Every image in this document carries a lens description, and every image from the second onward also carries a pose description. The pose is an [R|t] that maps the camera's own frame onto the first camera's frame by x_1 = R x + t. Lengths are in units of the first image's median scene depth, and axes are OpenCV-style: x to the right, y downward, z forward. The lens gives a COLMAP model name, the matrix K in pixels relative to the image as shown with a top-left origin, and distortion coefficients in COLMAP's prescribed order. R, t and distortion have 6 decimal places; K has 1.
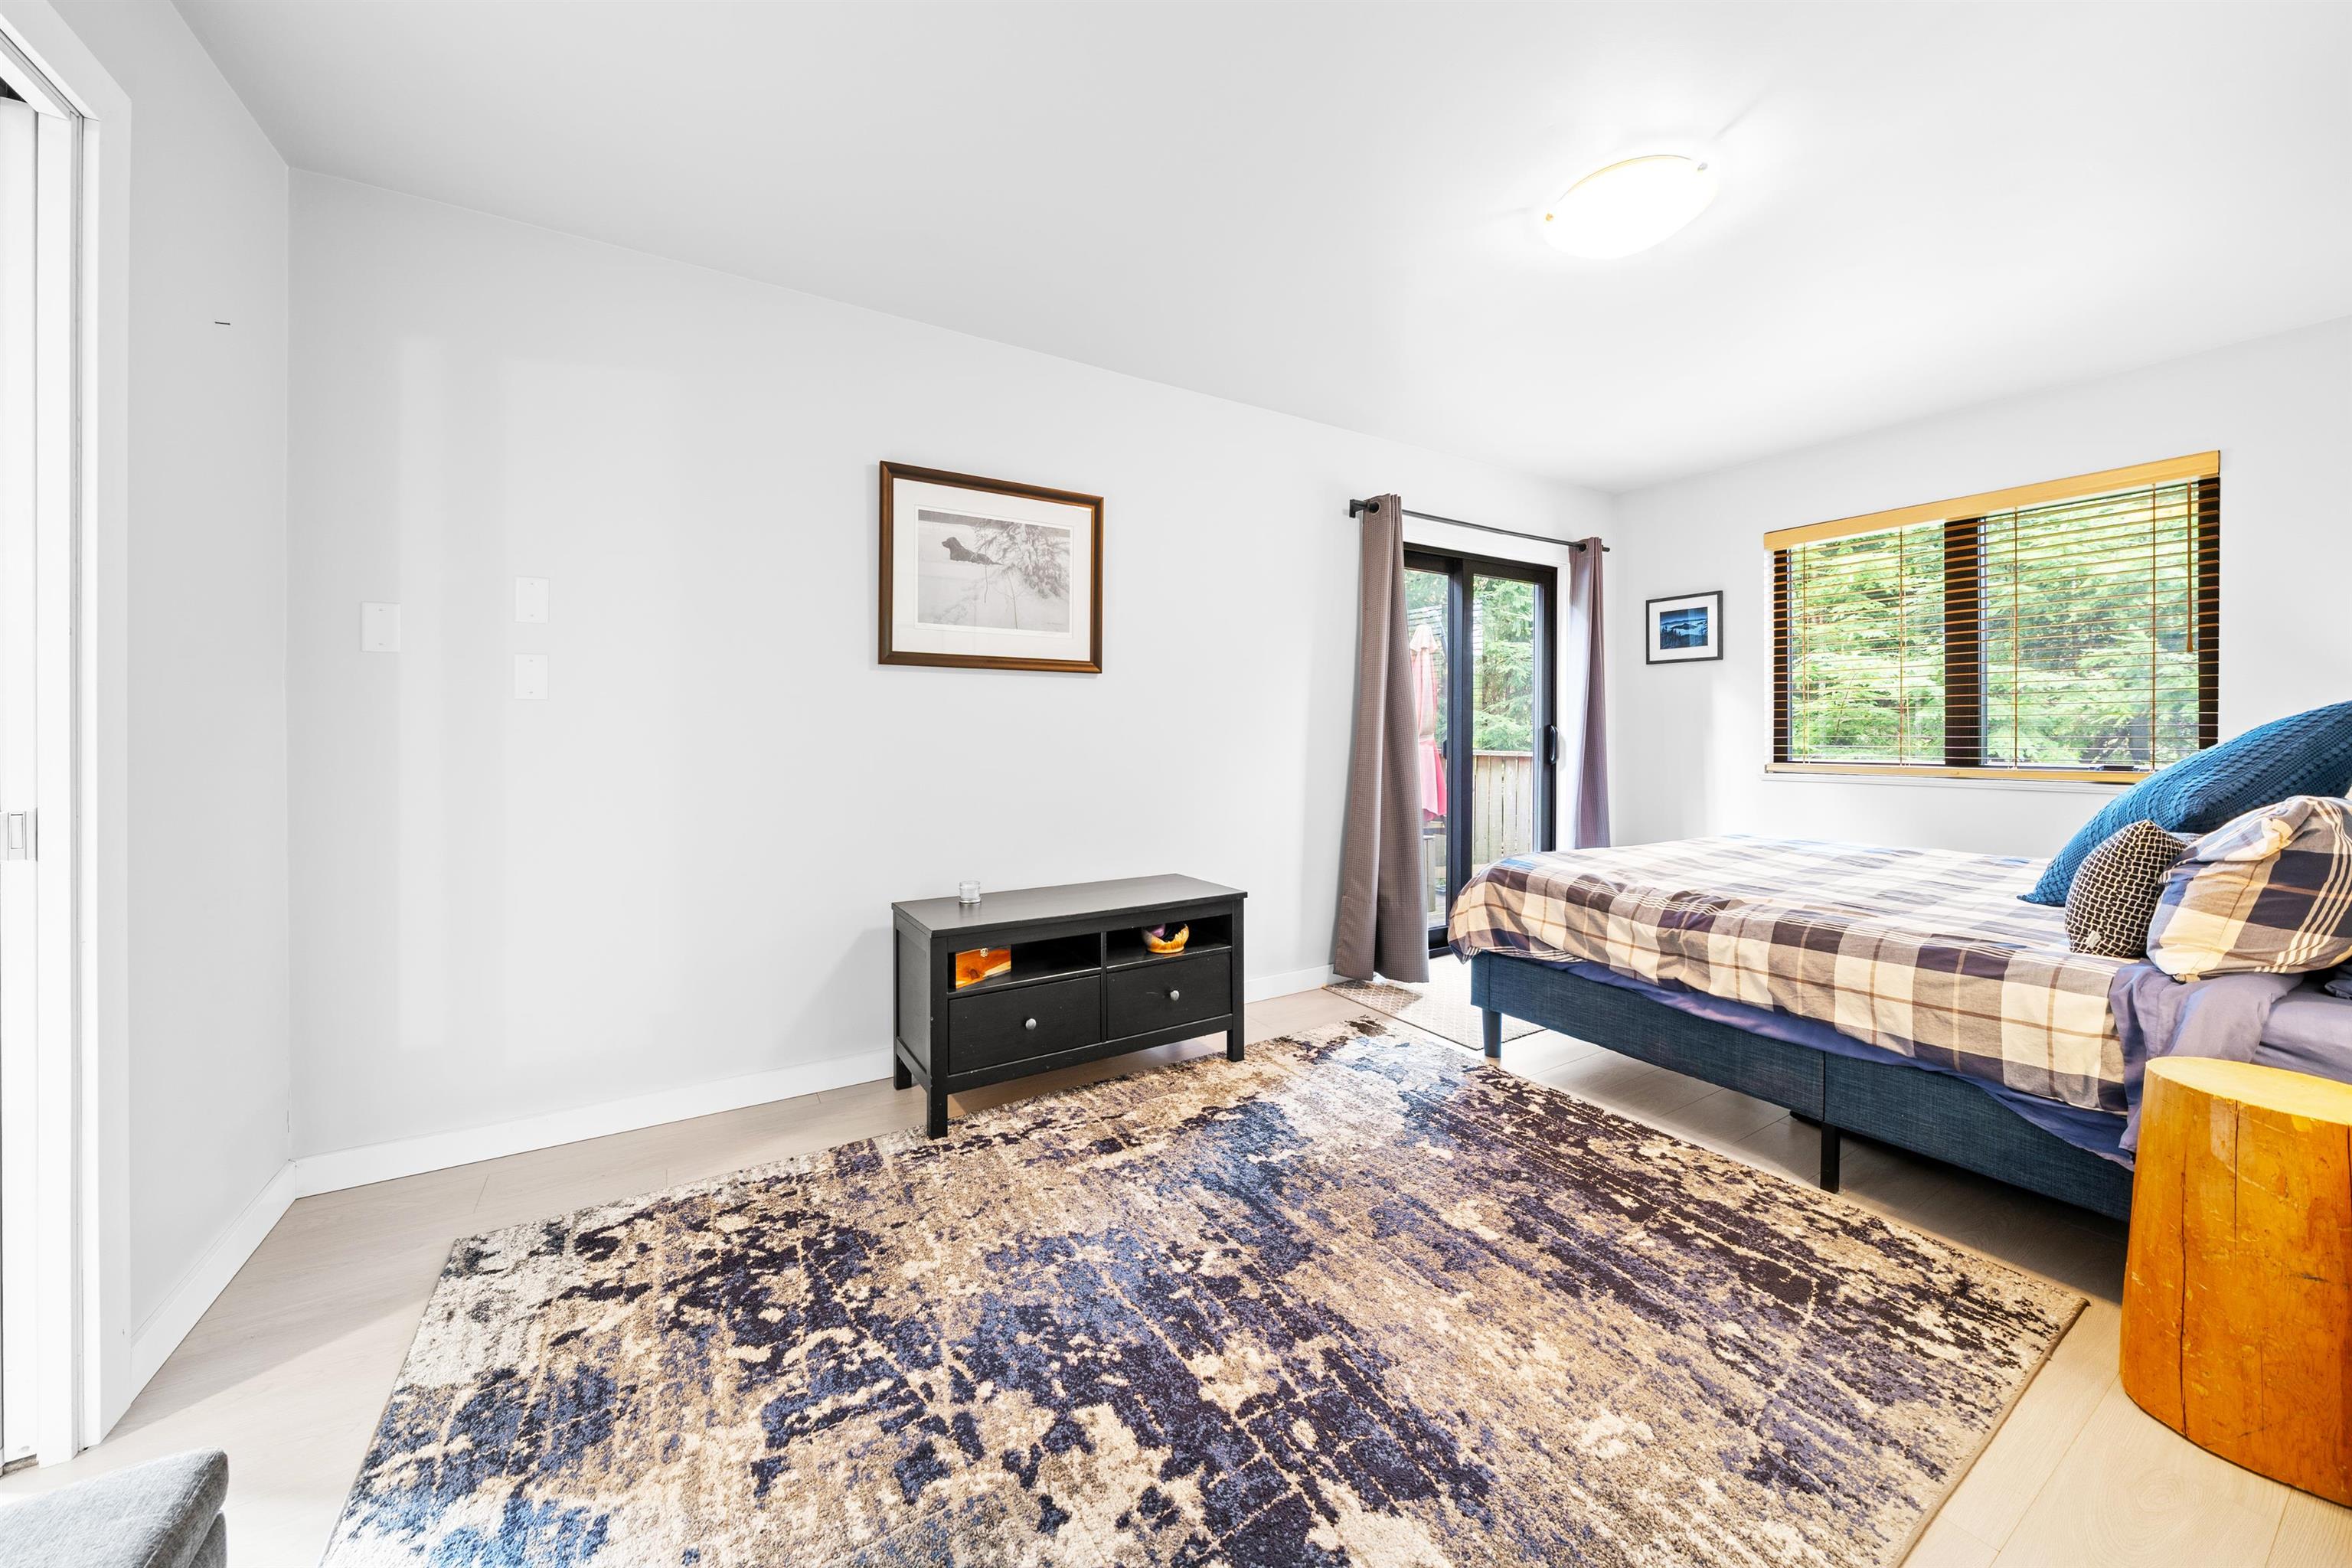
lens RADIAL K [[810.1, 0, 1105.5], [0, 810.1, 732.6], [0, 0, 1]] dist [-0.000352, -0.000135]
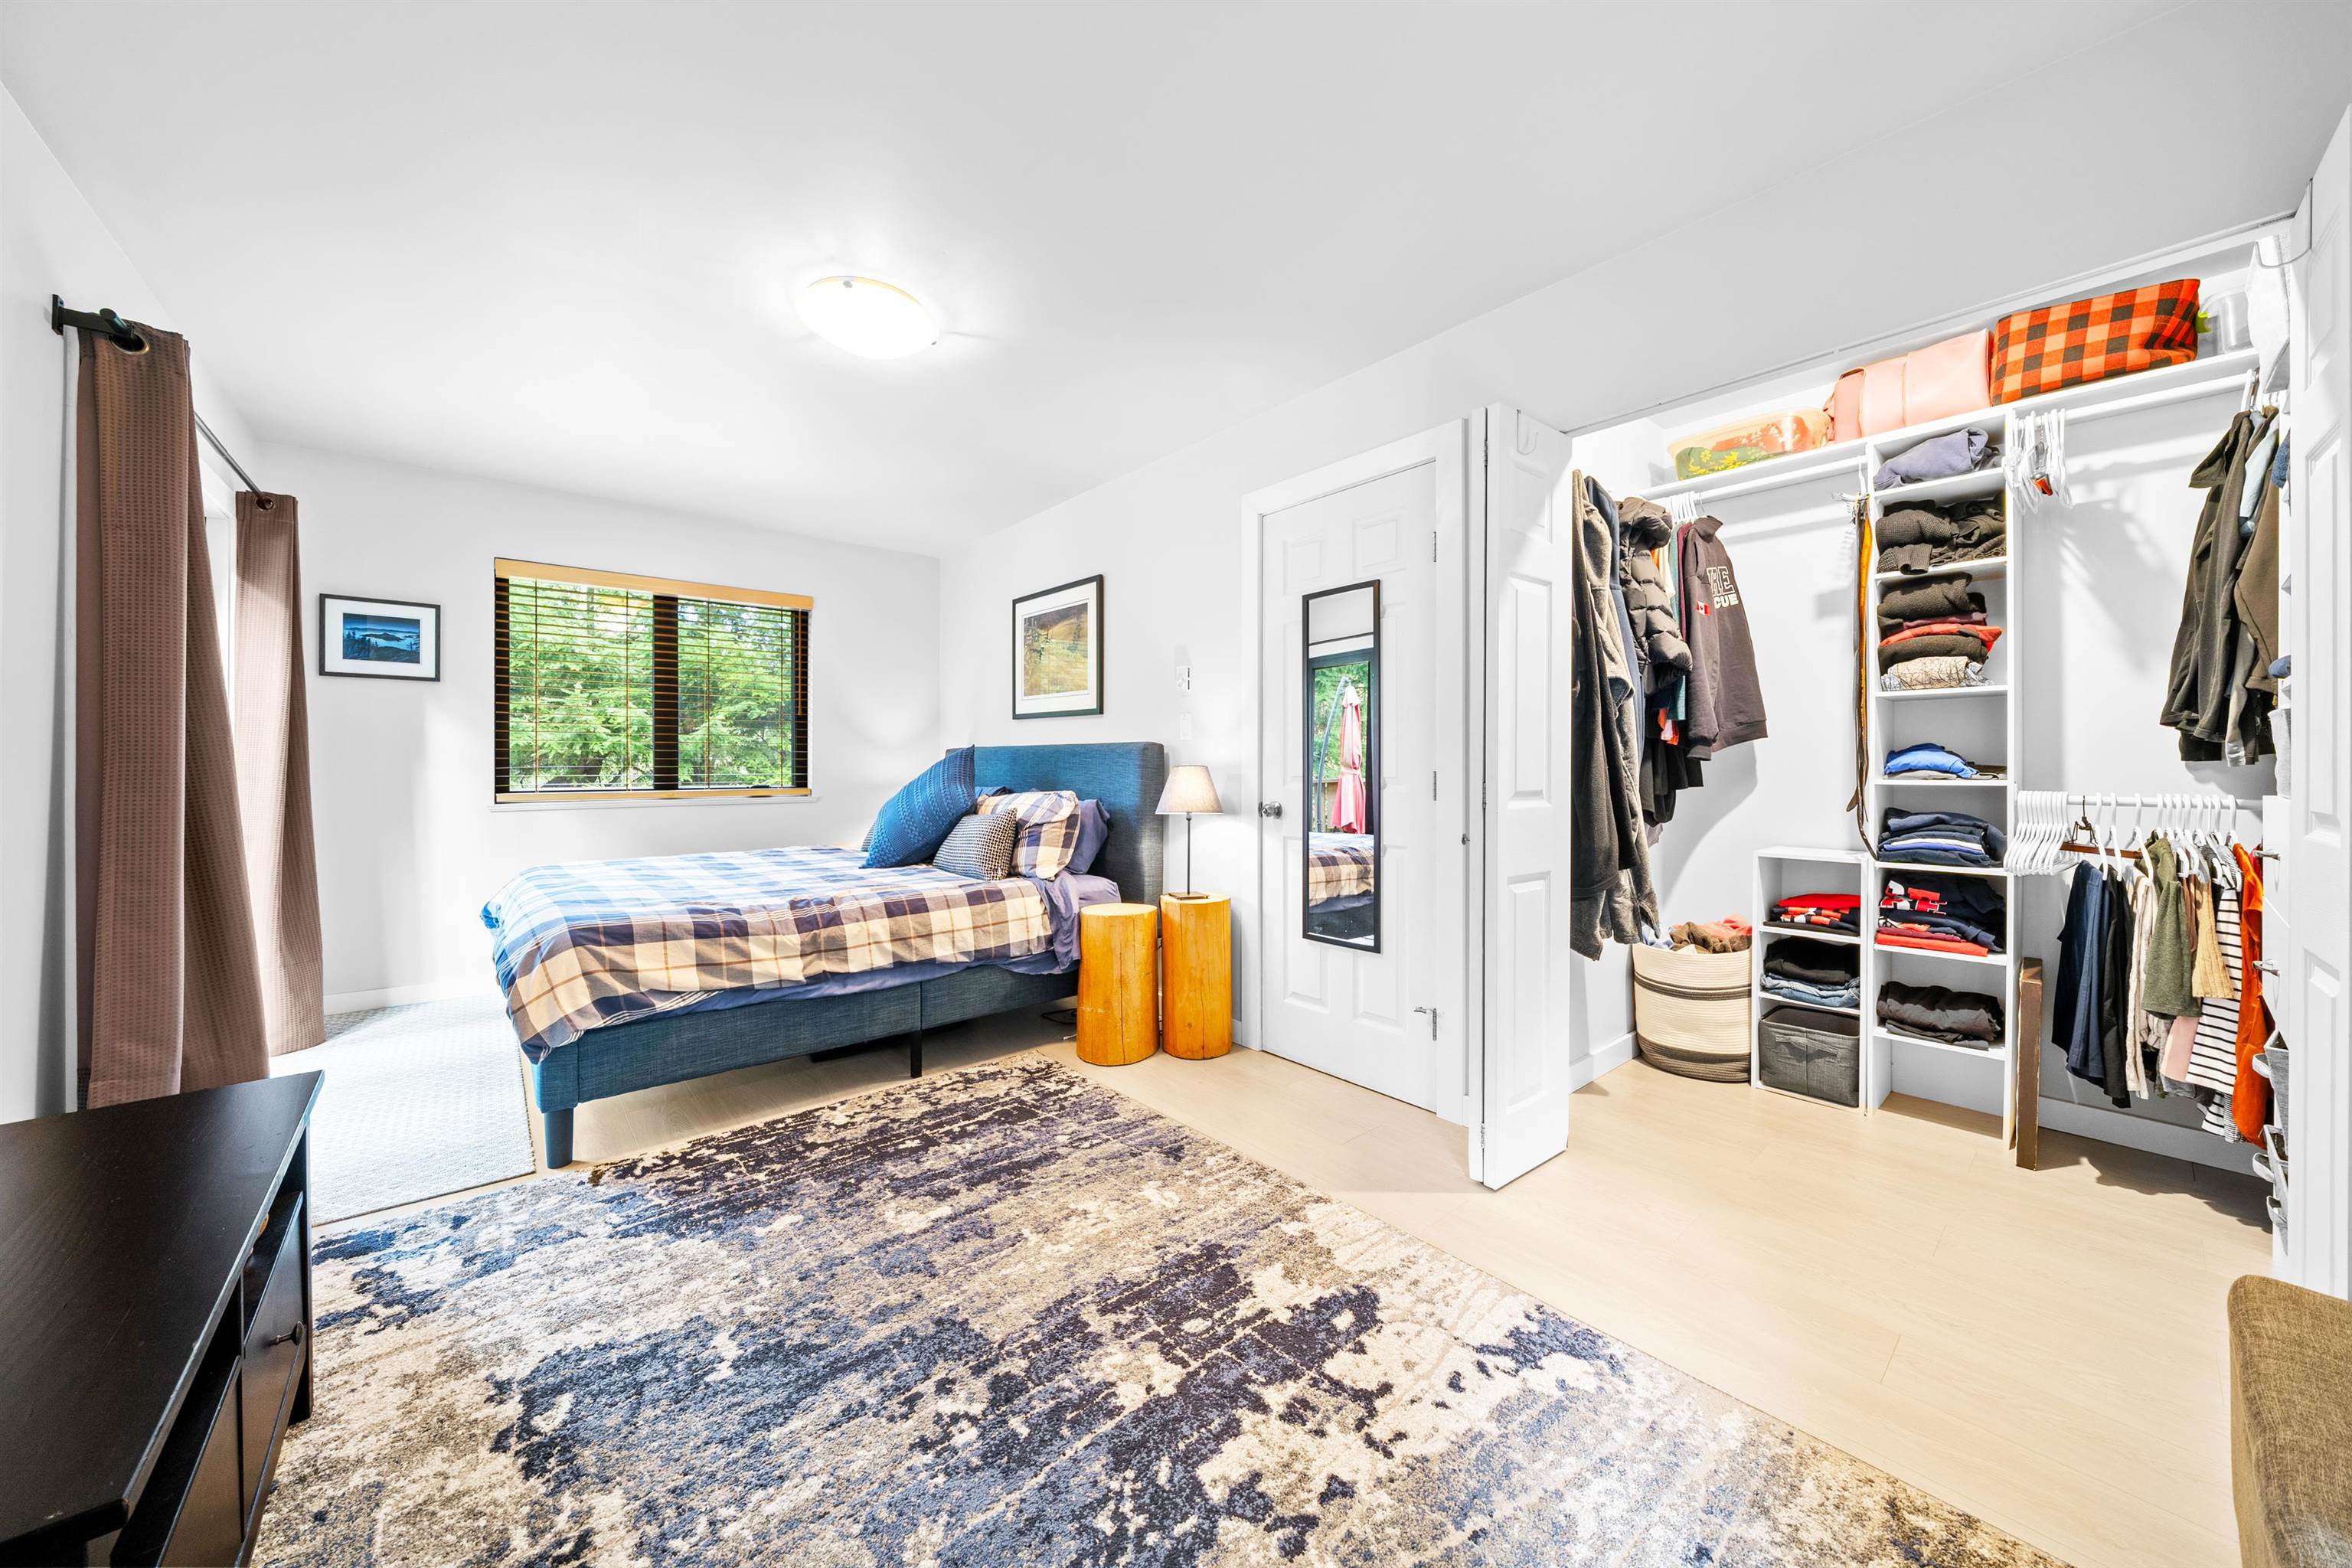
lens RADIAL K [[816.1, 0, 1169.8], [0, 816.1, 751.4], [0, 0, 1]] dist [-0.000417, -0.000071]
pose [[-0.190999, 0.016514, 0.981451, -0.682382], [-0.002985, 0.999844, -0.017405, 0.002547], [-0.981586, -0.006253, -0.190920, 0.882492]]
